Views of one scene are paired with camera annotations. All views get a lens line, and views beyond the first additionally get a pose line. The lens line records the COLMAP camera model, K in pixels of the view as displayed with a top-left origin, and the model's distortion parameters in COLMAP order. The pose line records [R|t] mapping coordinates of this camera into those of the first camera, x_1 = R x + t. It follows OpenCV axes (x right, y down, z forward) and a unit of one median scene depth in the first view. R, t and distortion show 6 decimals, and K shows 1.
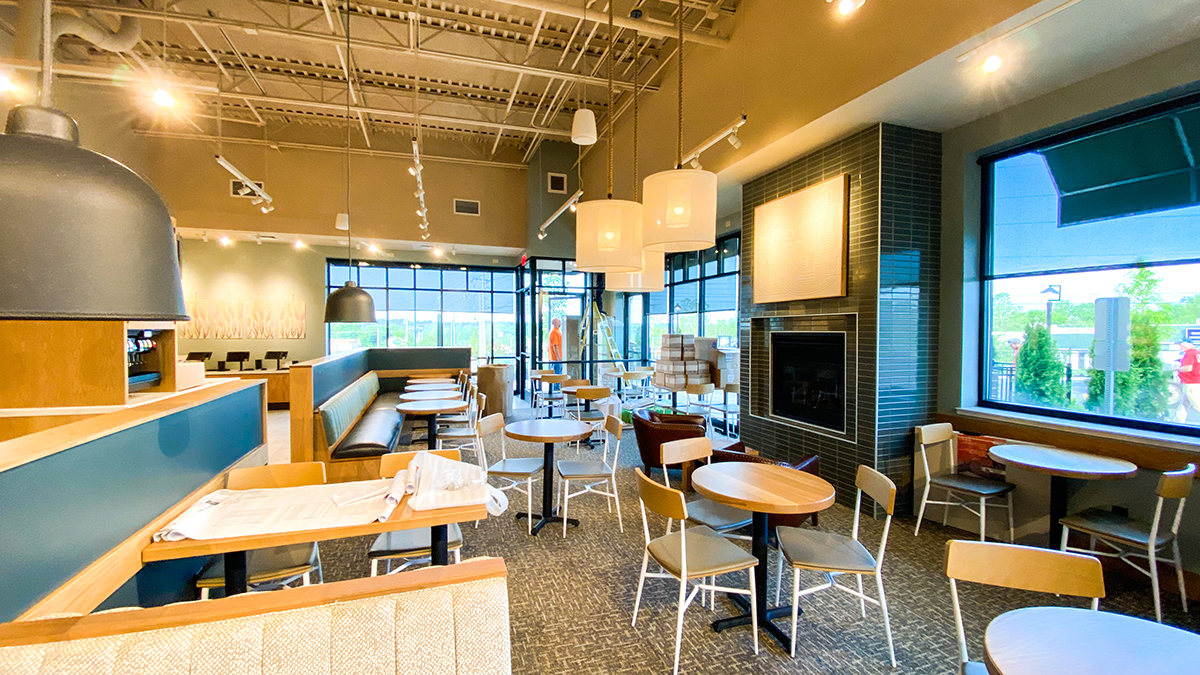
lens RADIAL K [[484.5, 0, 592.7], [0, 484.5, 341.7], [0, 0, 1]] dist [0.026024, -0.022507]
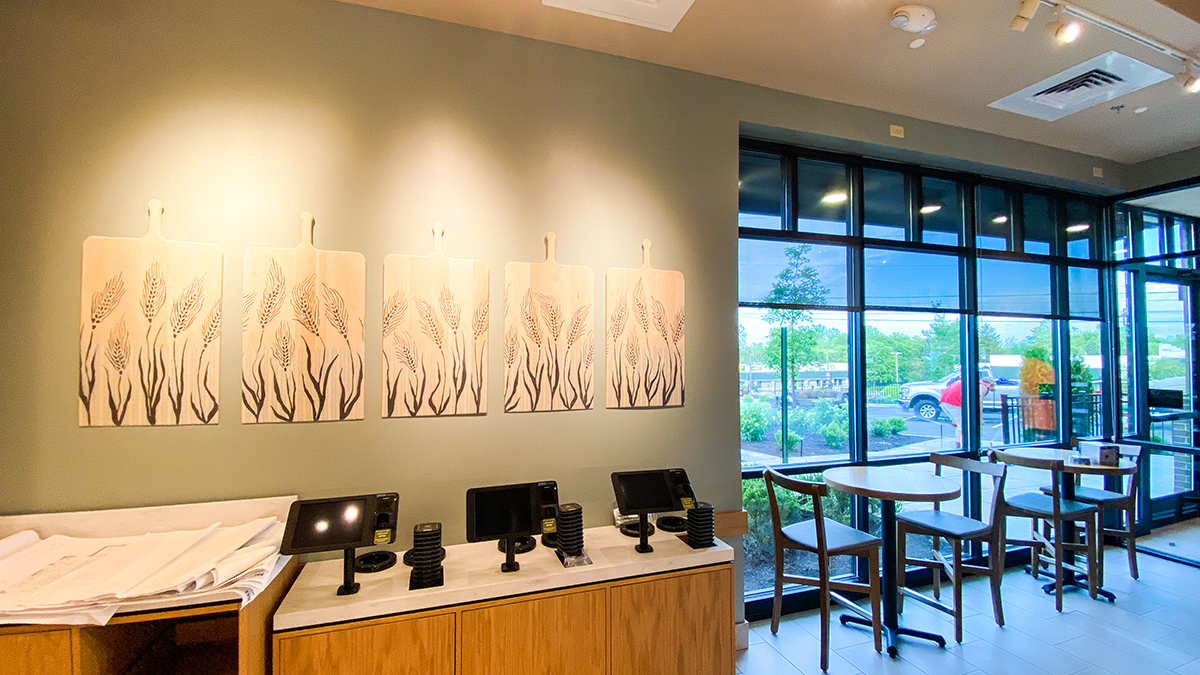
lens RADIAL K [[484.5, 0, 592.7], [0, 484.5, 341.7], [0, 0, 1]] dist [0.026024, -0.022507]
pose [[0.999840, -0.008772, -0.015568, -0.684532], [0.007994, 0.998748, -0.049376, -0.032003], [0.015982, 0.049244, 0.998659, 0.779295]]
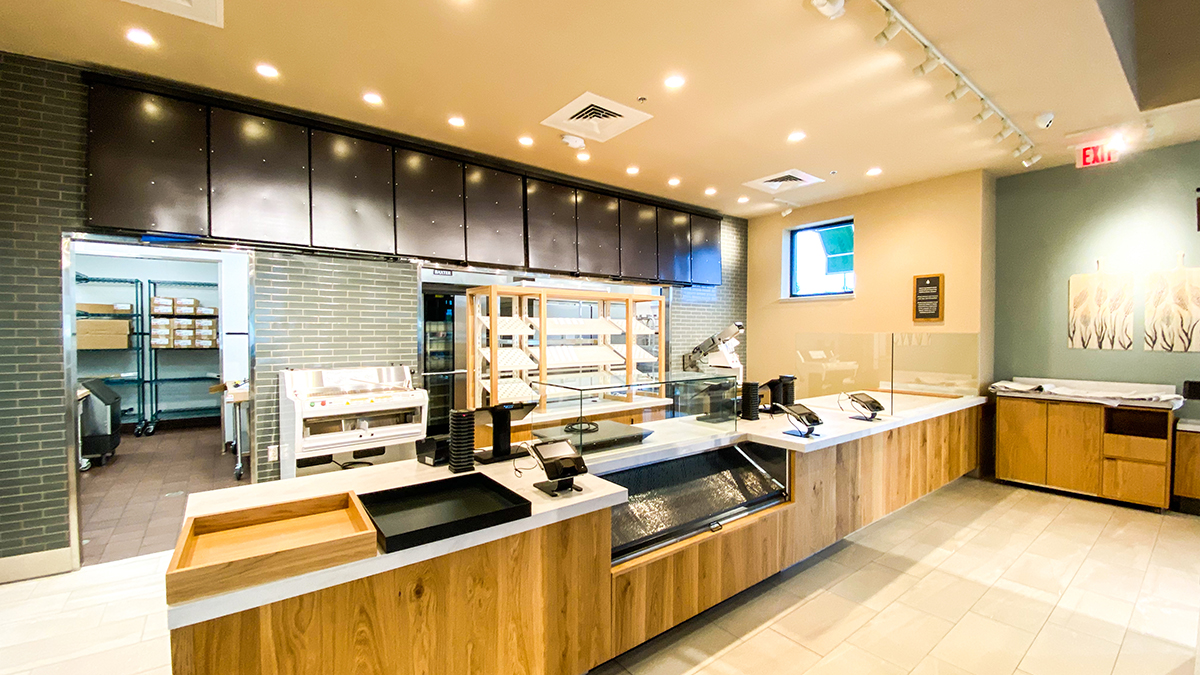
lens RADIAL K [[484.5, 0, 592.7], [0, 484.5, 341.7], [0, 0, 1]] dist [0.026024, -0.022507]
pose [[0.306272, 0.010282, -0.951889, -0.551274], [-0.021332, 0.999765, 0.003936, -0.006061], [0.951705, 0.019100, 0.306419, 0.311989]]
